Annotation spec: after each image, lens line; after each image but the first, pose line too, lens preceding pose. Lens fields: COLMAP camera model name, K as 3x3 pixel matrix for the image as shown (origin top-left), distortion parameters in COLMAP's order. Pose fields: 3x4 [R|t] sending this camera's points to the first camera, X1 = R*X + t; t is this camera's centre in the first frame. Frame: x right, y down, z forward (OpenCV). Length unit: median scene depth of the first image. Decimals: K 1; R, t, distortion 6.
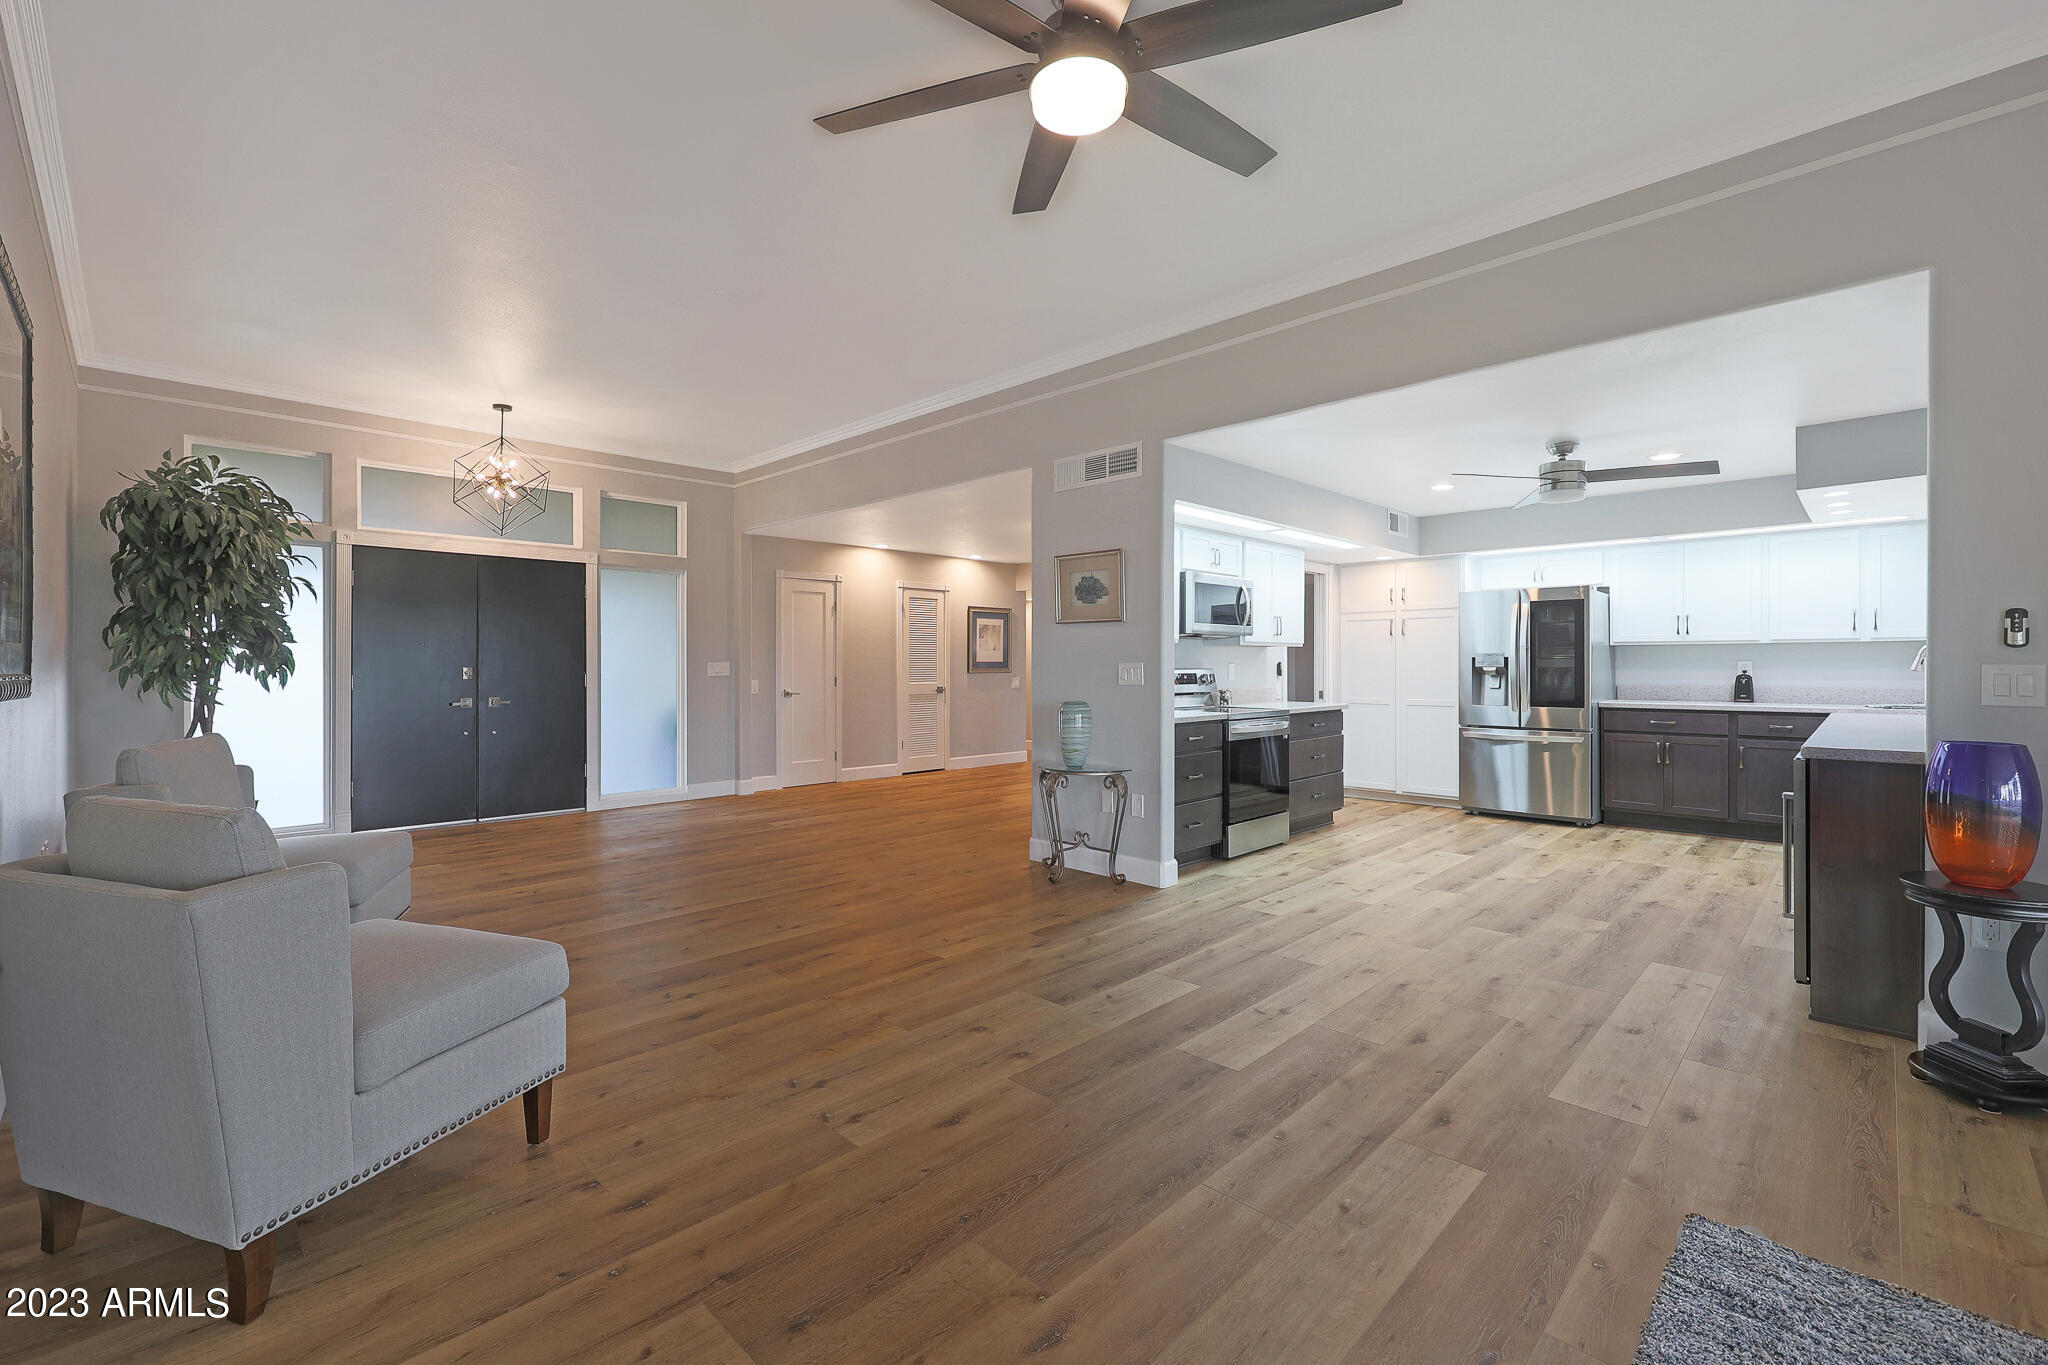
lens RADIAL K [[867.7, 0, 1025.2], [0, 867.7, 659.6], [0, 0, 1]] dist [0.003093, 0.000065]
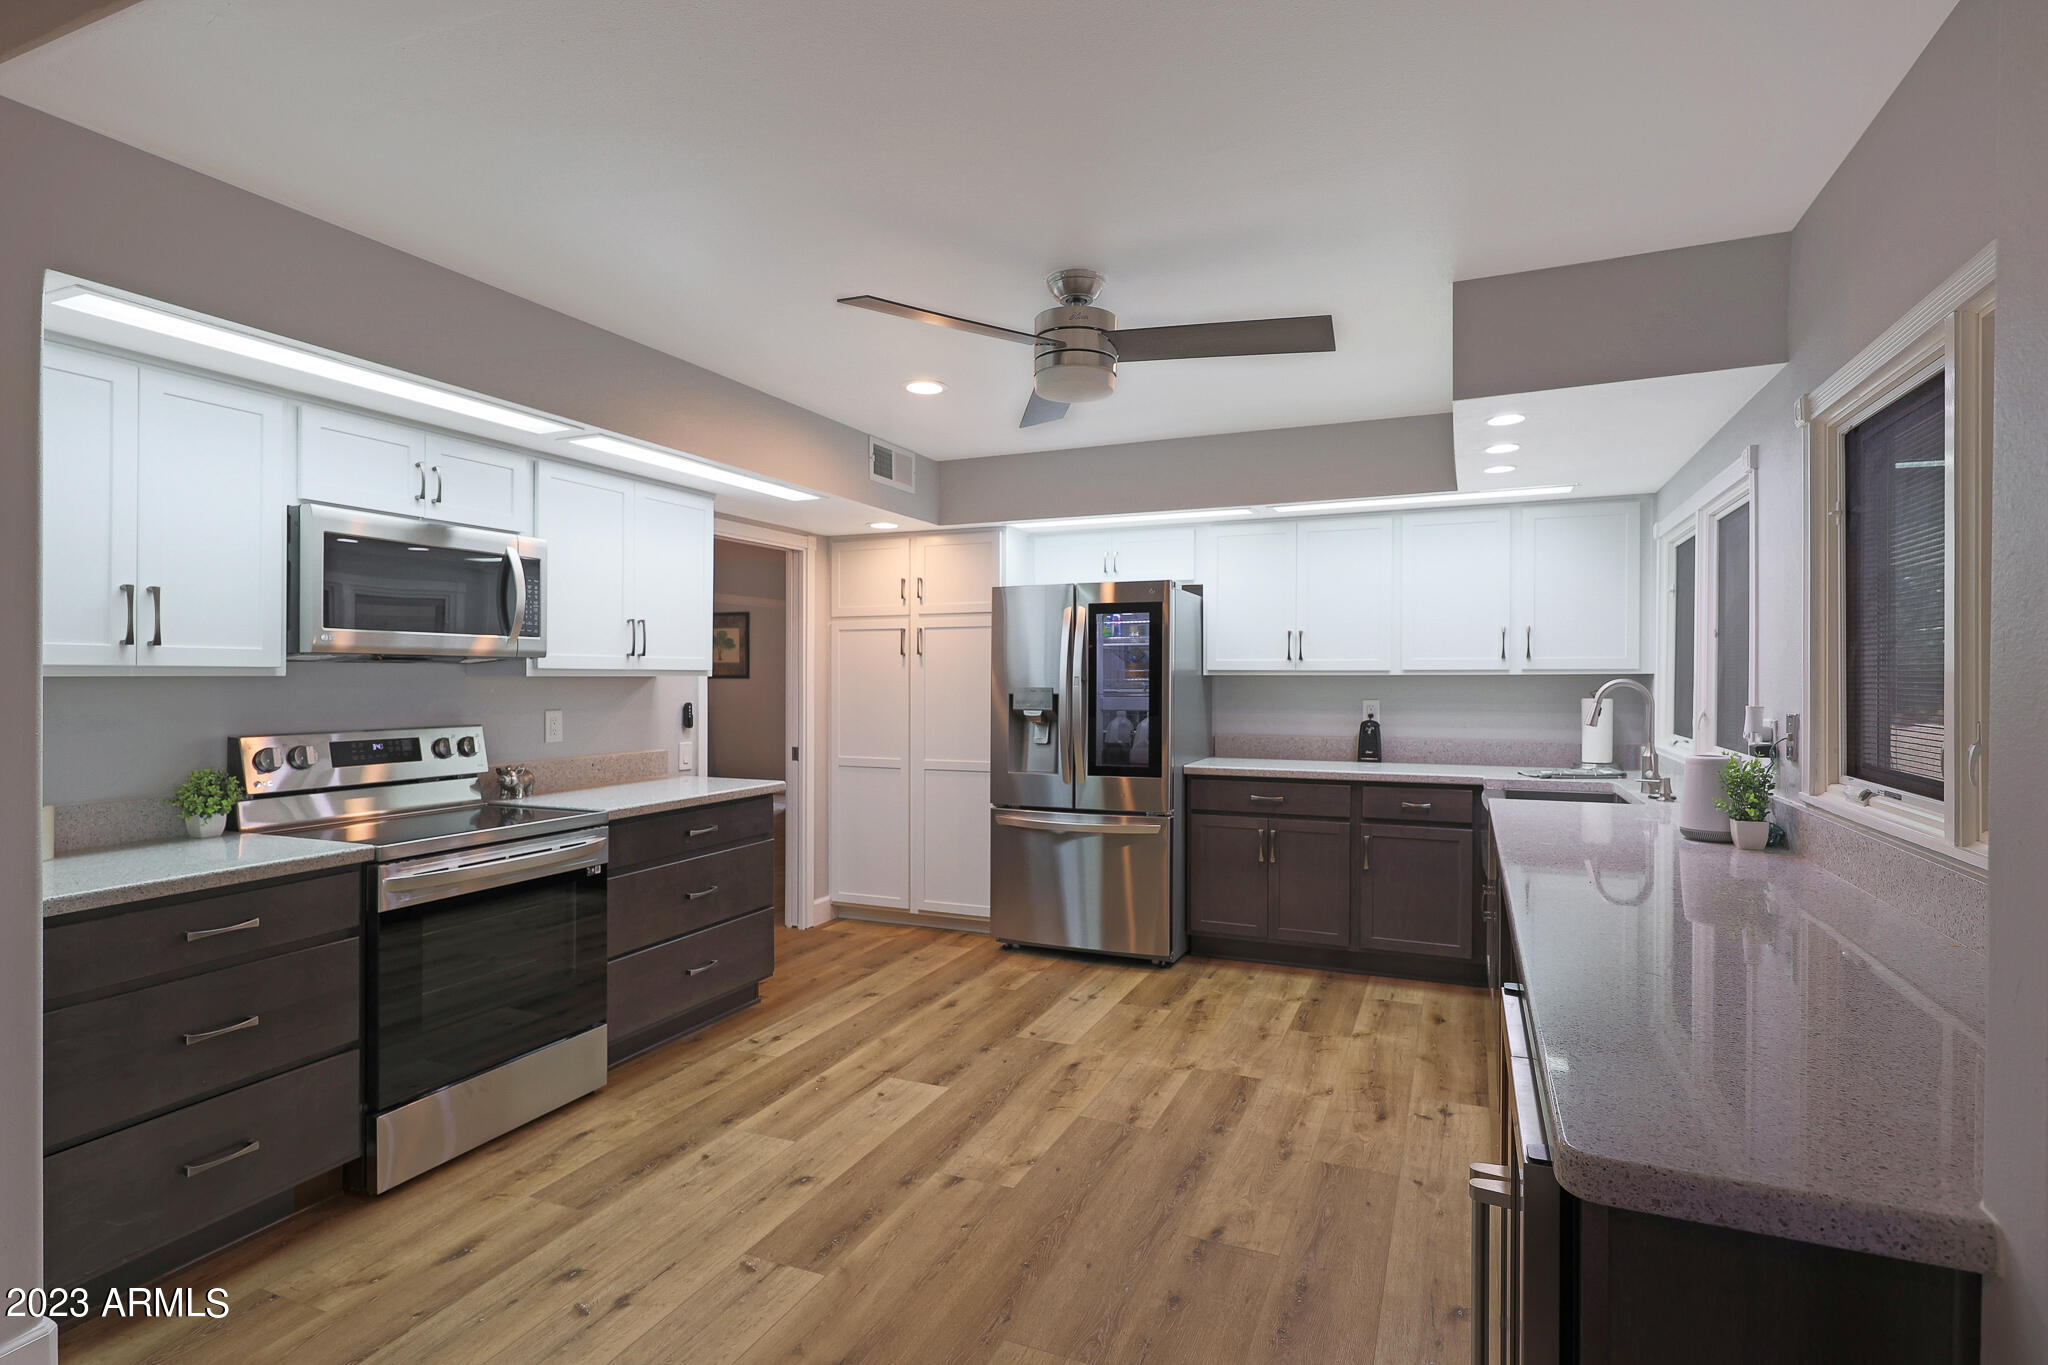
lens RADIAL K [[1022.7, 0, 1034.4], [0, 1022.7, 679.9], [0, 0, 1]] dist [0.001238, 0.059998]
pose [[0.930881, 0.000695, 0.365321, 0.294207], [-0.003410, 0.999971, 0.006788, -0.019052], [-0.365306, -0.007564, 0.930857, 0.356267]]
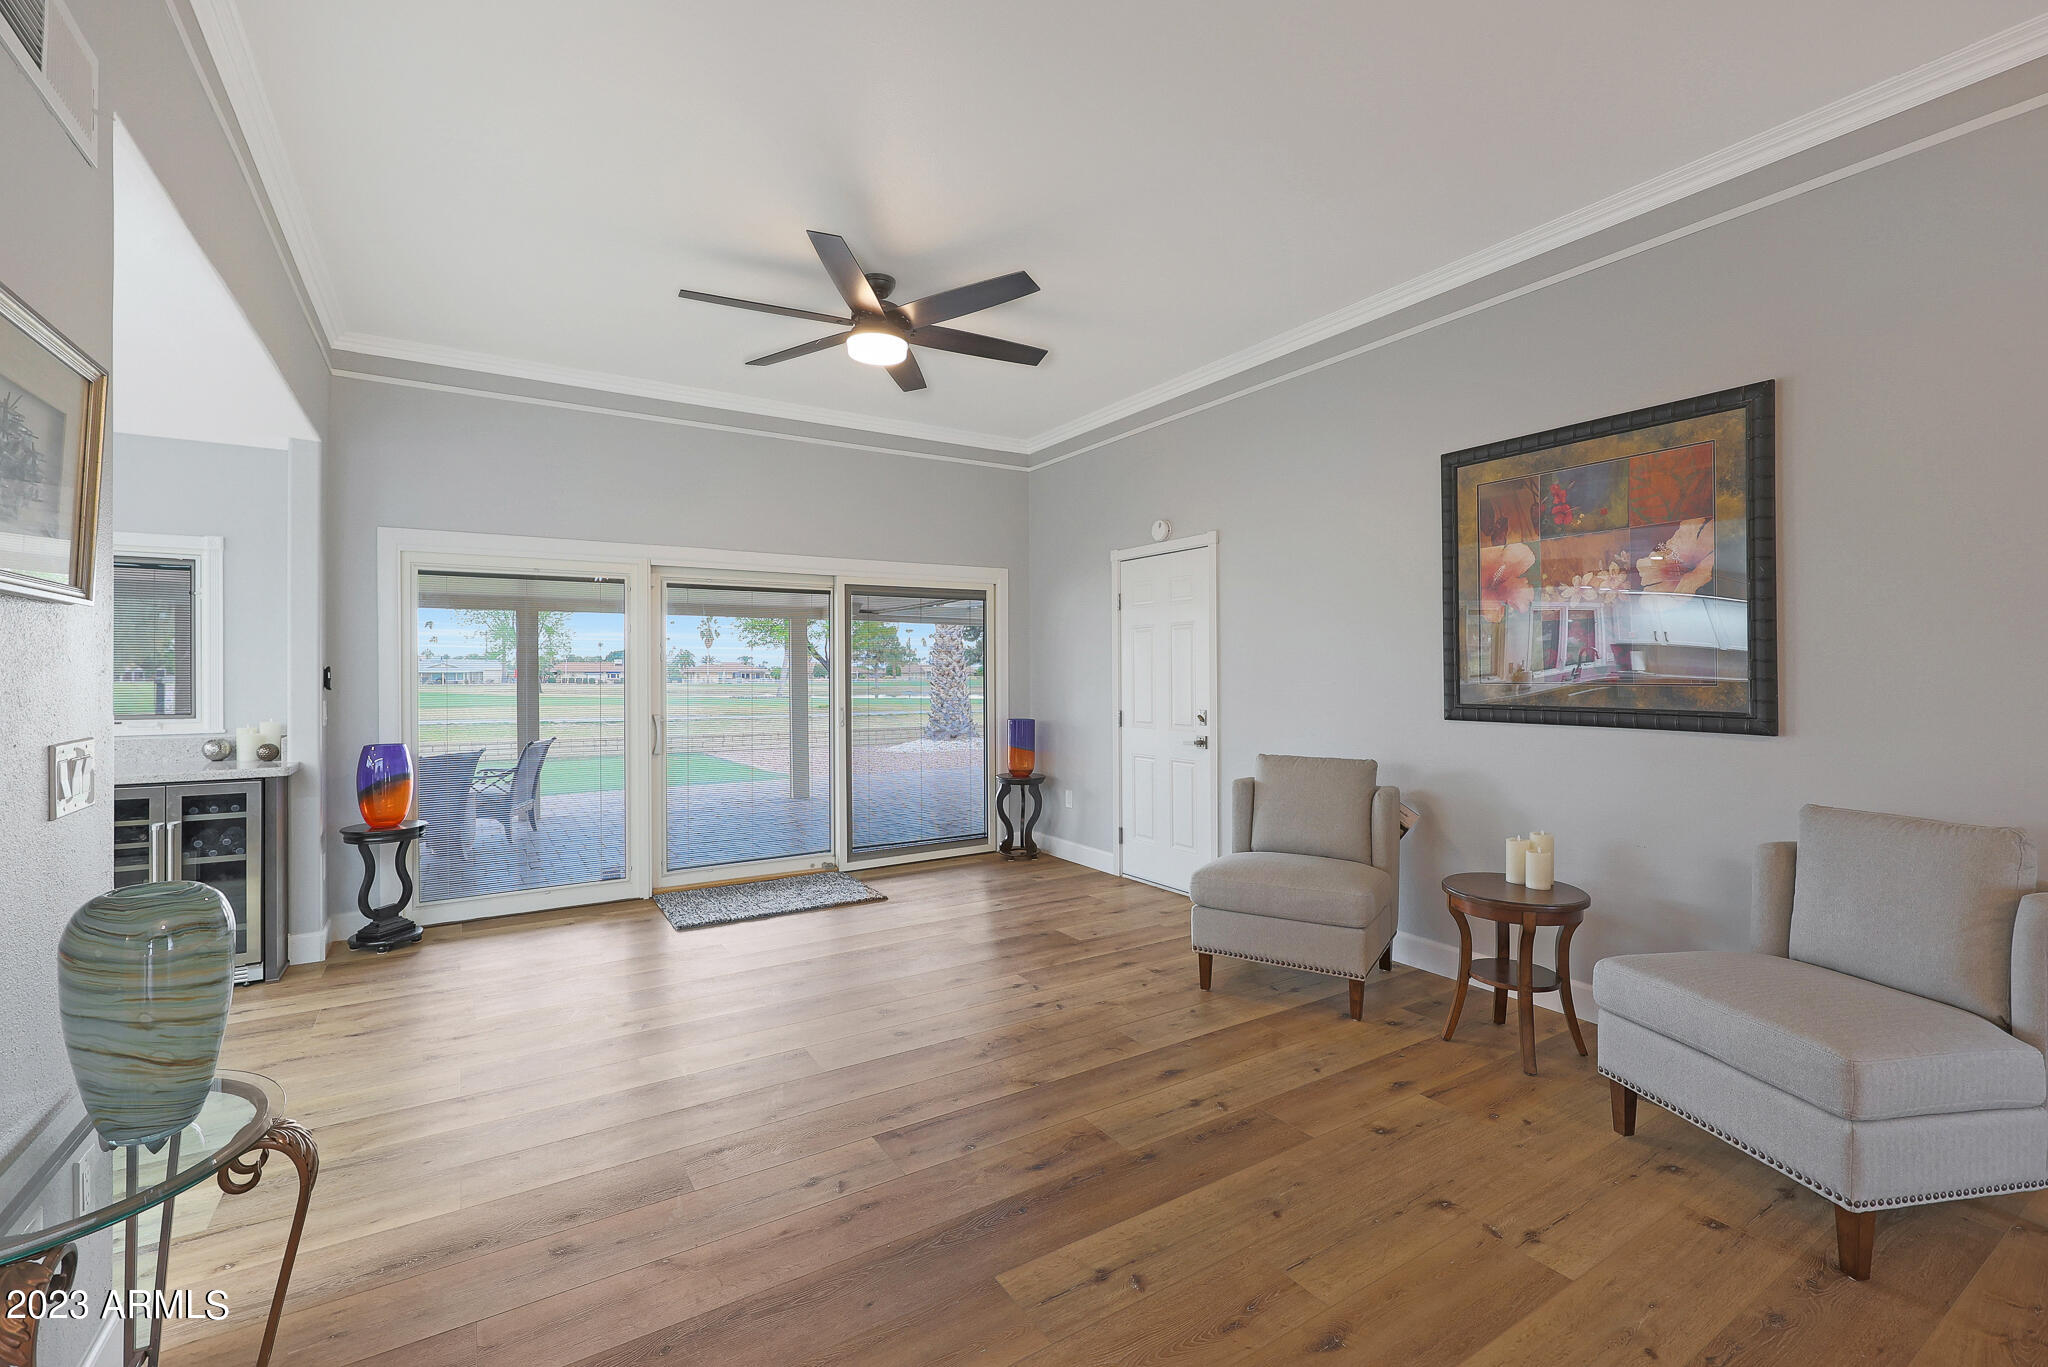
lens RADIAL K [[878.4, 0, 1017.5], [0, 878.4, 657.8], [0, 0, 1]] dist [0.000022, -0.000322]
pose [[-0.971680, 0.008544, 0.236147, -0.207881], [0.003098, 0.999721, -0.023422, -0.012492], [-0.236281, -0.022027, -0.971435, 0.921760]]
